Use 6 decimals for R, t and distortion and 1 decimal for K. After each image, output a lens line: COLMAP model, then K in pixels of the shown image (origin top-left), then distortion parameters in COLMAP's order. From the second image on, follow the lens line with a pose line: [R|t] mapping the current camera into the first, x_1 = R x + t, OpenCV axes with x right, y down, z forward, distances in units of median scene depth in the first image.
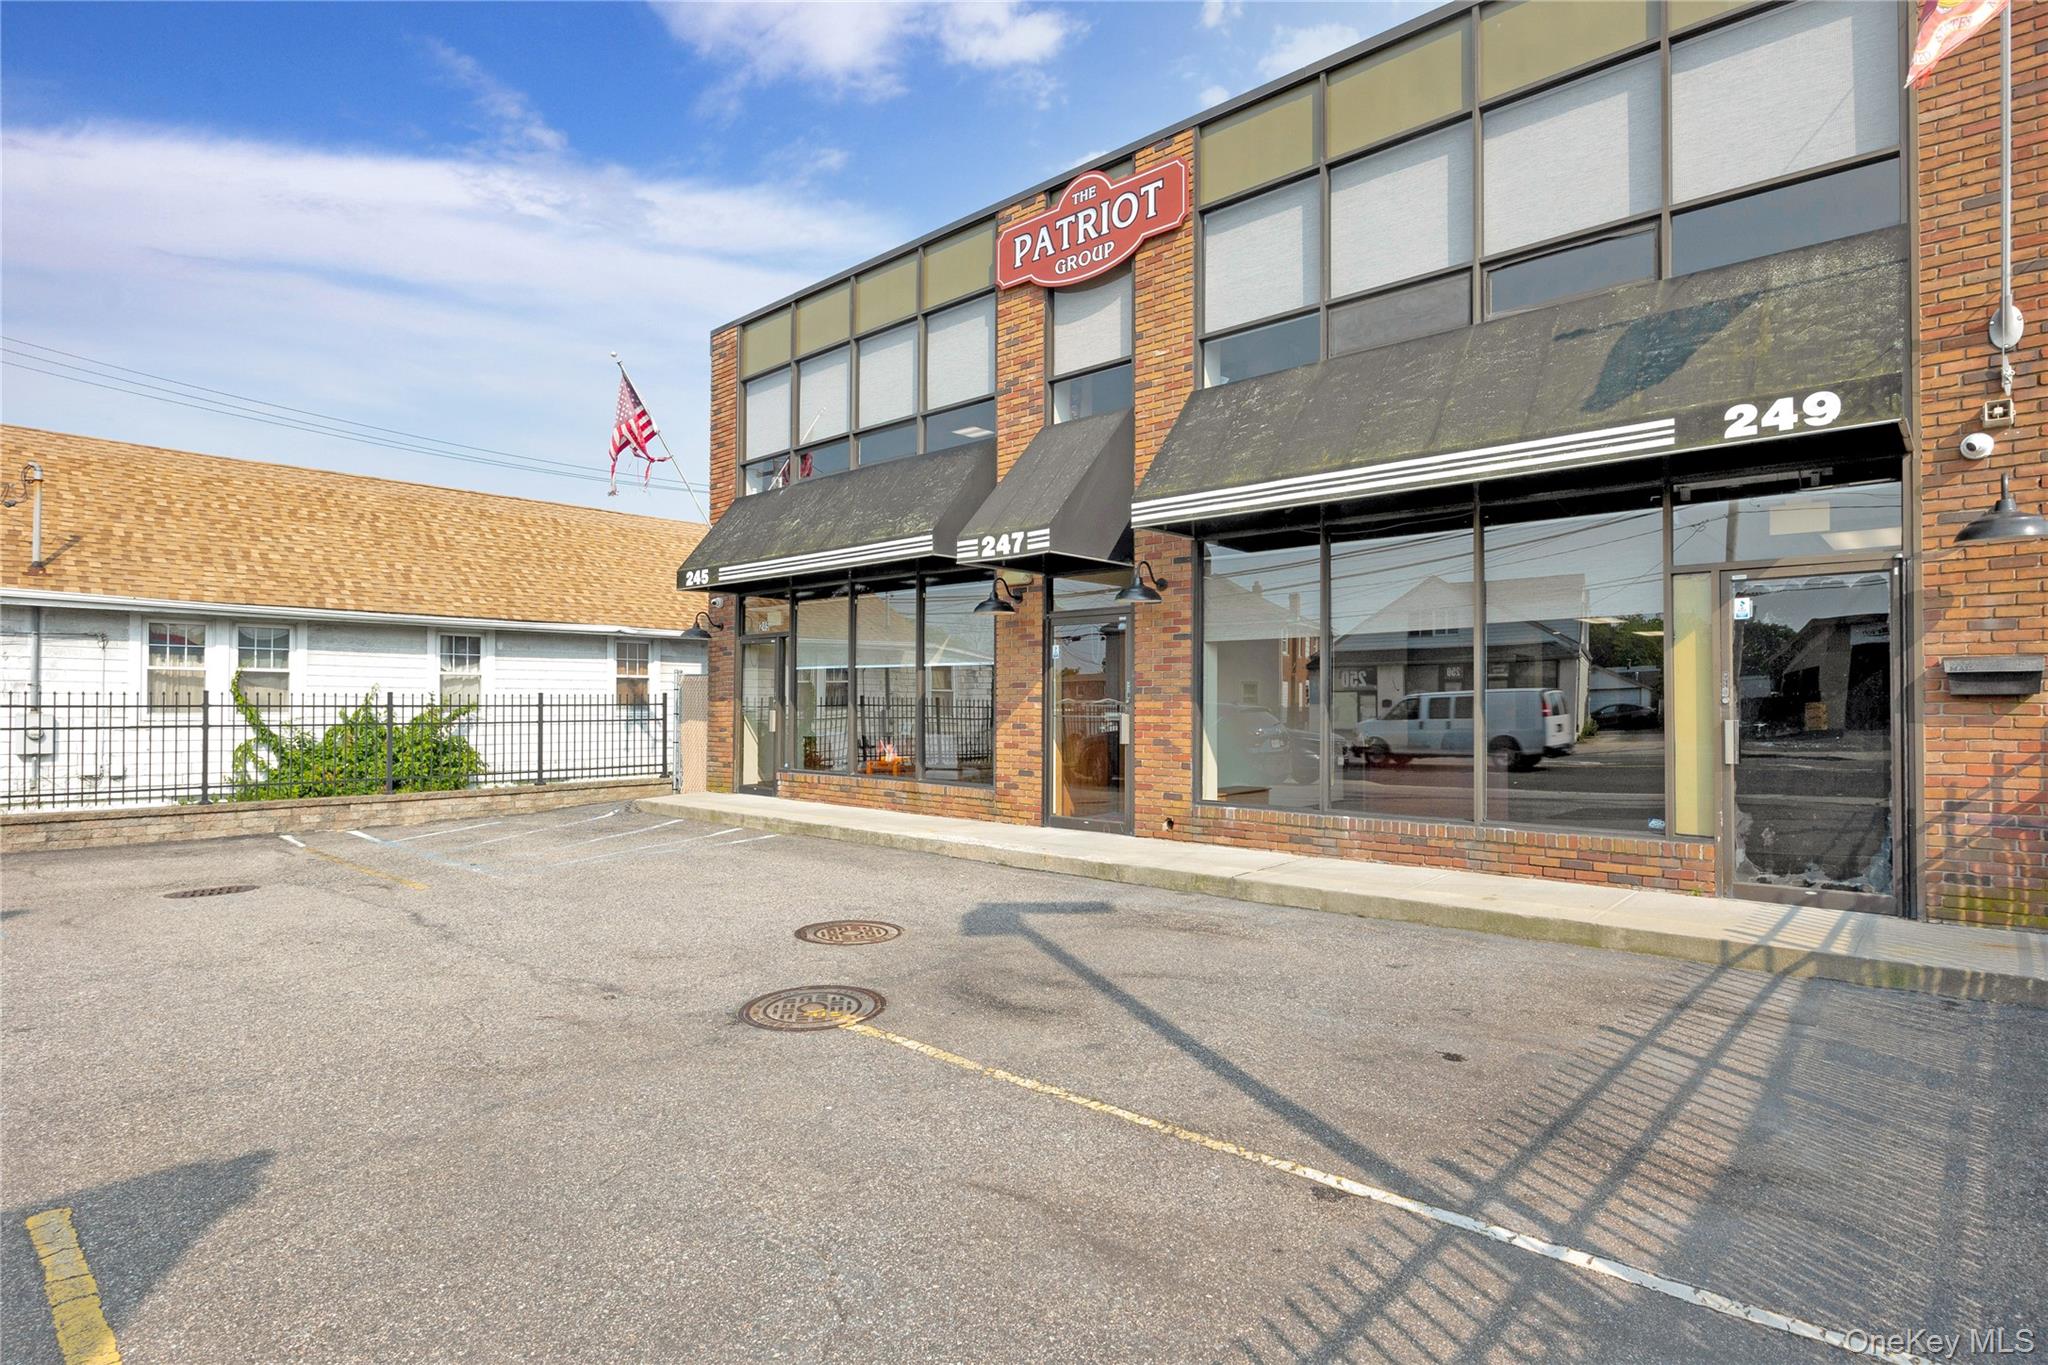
lens RADIAL K [[1018.6, 0, 1024.0], [0, 1018.6, 682.5], [0, 0, 1]] dist [-0.001619, -0.000559]
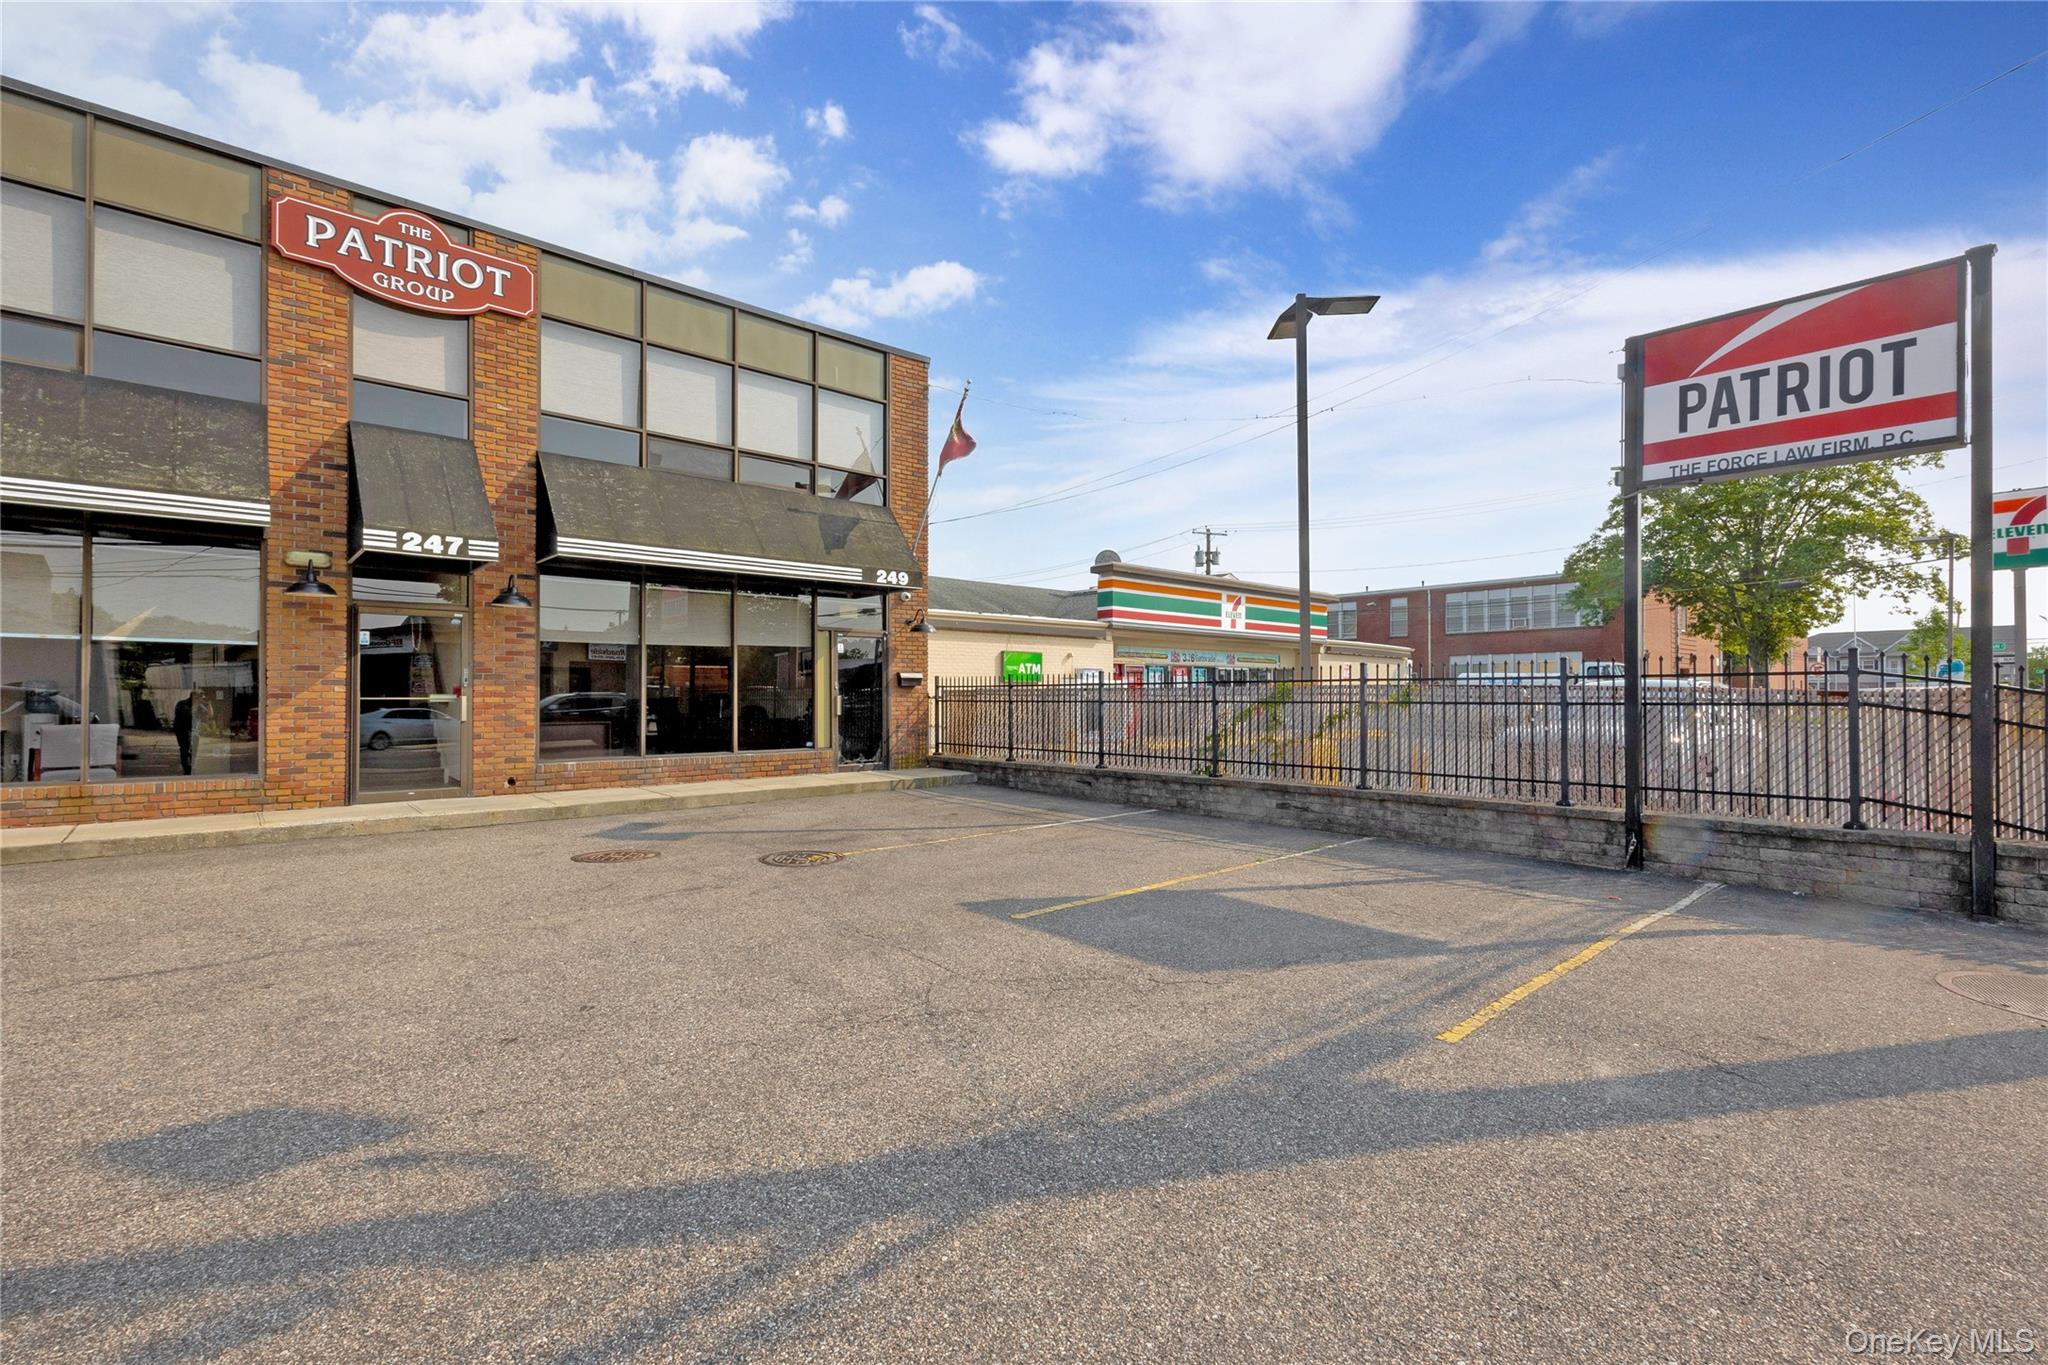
lens RADIAL K [[819.2, 0, 1024.0], [0, 819.2, 682.5], [0, 0, 1]] dist [-0.000350, 0.000013]
pose [[0.153763, 0.014670, 0.987999, -0.767474], [-0.020232, 0.999727, -0.011696, 0.013329], [-0.987901, -0.018191, 0.154017, 0.207270]]
